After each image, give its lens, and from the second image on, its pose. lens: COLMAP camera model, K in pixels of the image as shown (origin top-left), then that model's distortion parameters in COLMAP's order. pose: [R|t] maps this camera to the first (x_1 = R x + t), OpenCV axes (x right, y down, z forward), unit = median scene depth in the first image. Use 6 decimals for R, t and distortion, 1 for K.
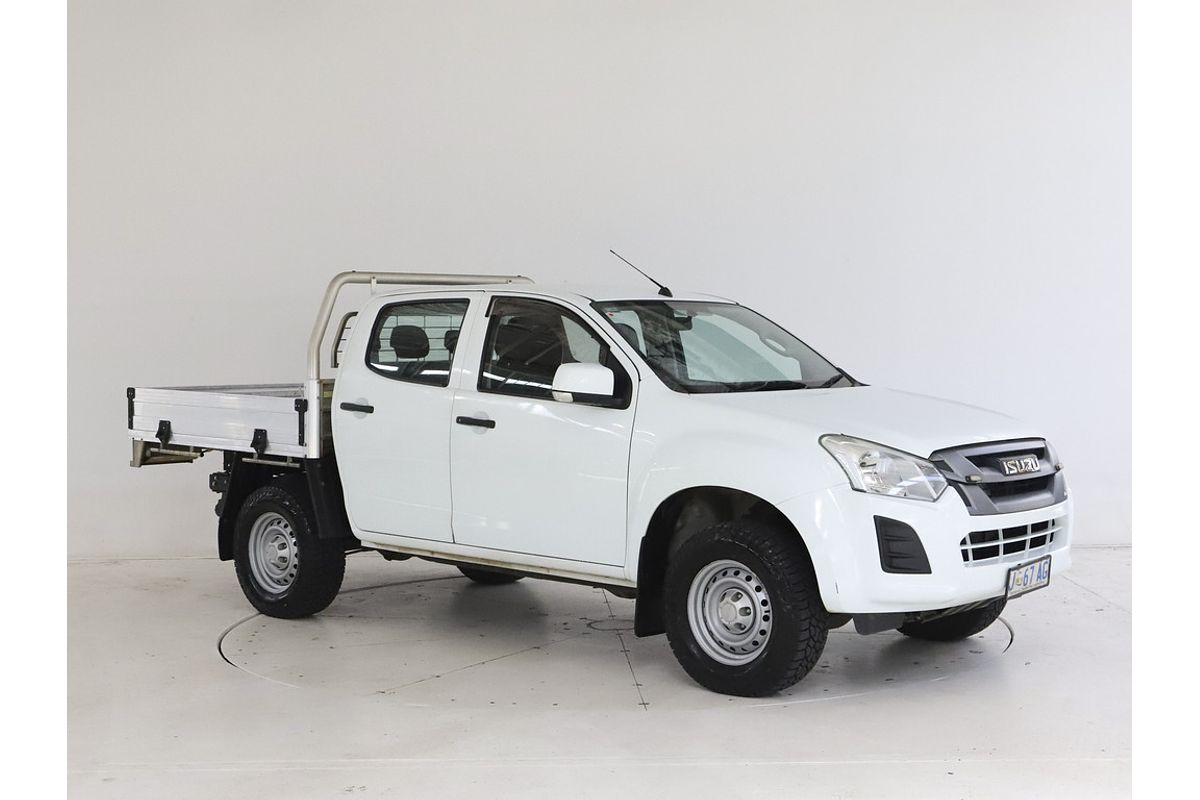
lens RADIAL K [[1420.6, 0, 600.0], [0, 1420.6, 400.0], [0, 0, 1]] dist [0.001453, -0.001204]
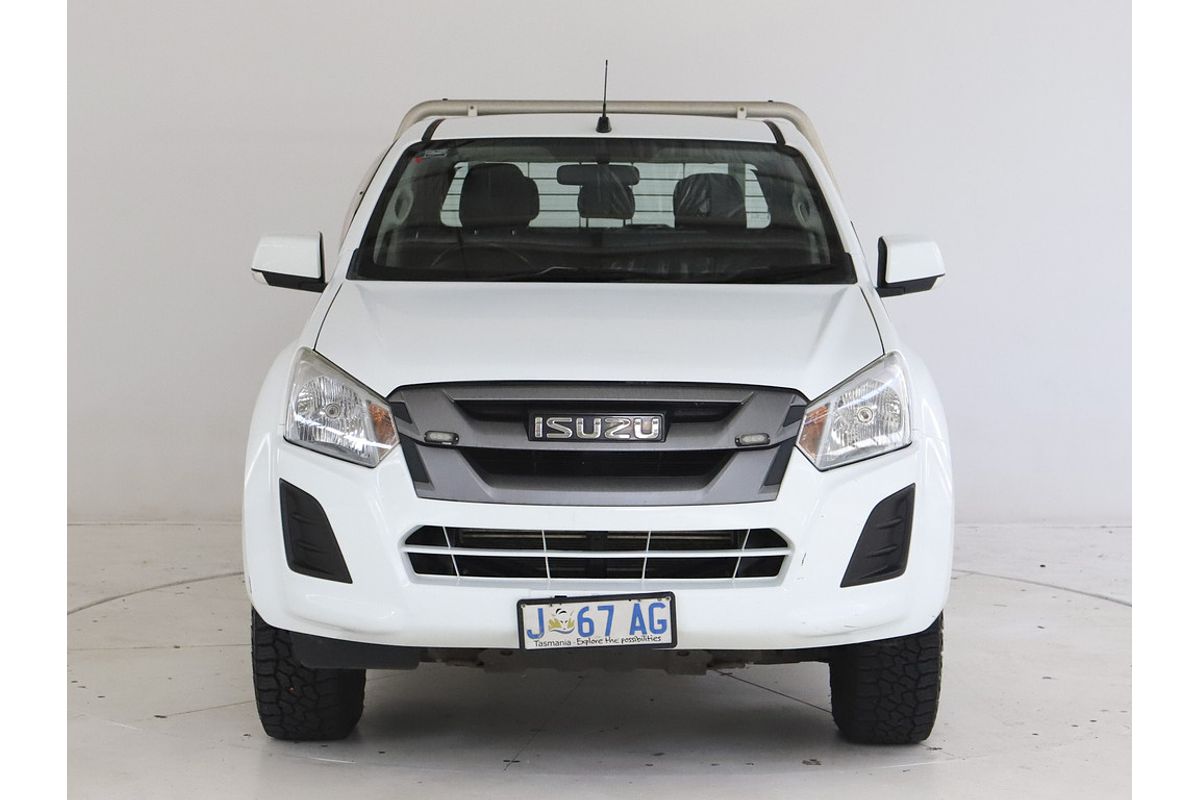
lens RADIAL K [[2031.5, 0, 600.0], [0, 2031.5, 400.0], [0, 0, 1]] dist [0.010752, 0.034407]
pose [[0.760053, 0.080517, -0.644853, 0.830213], [-0.045384, 0.996449, 0.070926, -0.022448], [0.648274, -0.024642, 0.761008, 0.388574]]
